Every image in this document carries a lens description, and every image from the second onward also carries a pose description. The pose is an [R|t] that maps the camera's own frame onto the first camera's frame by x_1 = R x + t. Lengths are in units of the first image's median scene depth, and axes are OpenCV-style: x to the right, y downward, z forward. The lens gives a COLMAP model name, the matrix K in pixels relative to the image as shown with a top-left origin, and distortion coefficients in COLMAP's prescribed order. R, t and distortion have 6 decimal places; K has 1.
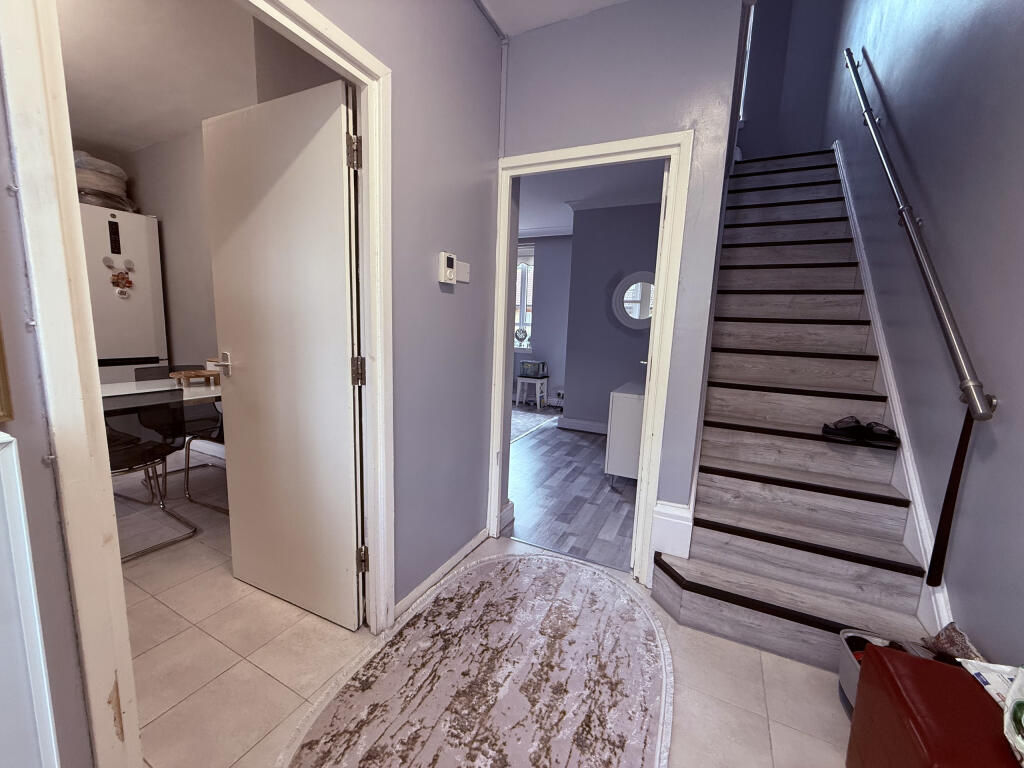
lens RADIAL K [[404.4, 0, 513.8], [0, 404.4, 383.6], [0, 0, 1]] dist [-0.000216, 0.000079]
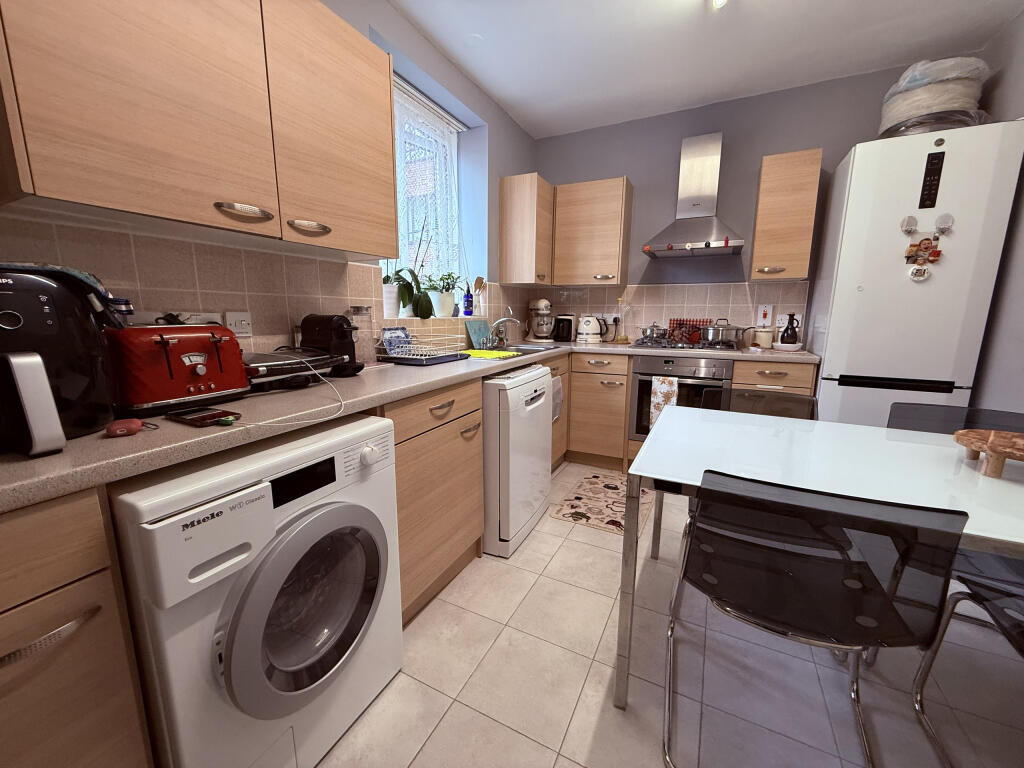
lens RADIAL K [[404.4, 0, 511.5], [0, 404.4, 381.8], [0, 0, 1]] dist [-0.000216, 0.000079]
pose [[-0.010687, 0.138176, -0.990350, -0.499346], [-0.149532, 0.979049, 0.138213, -0.083655], [0.988699, 0.149566, 0.010199, 0.611801]]
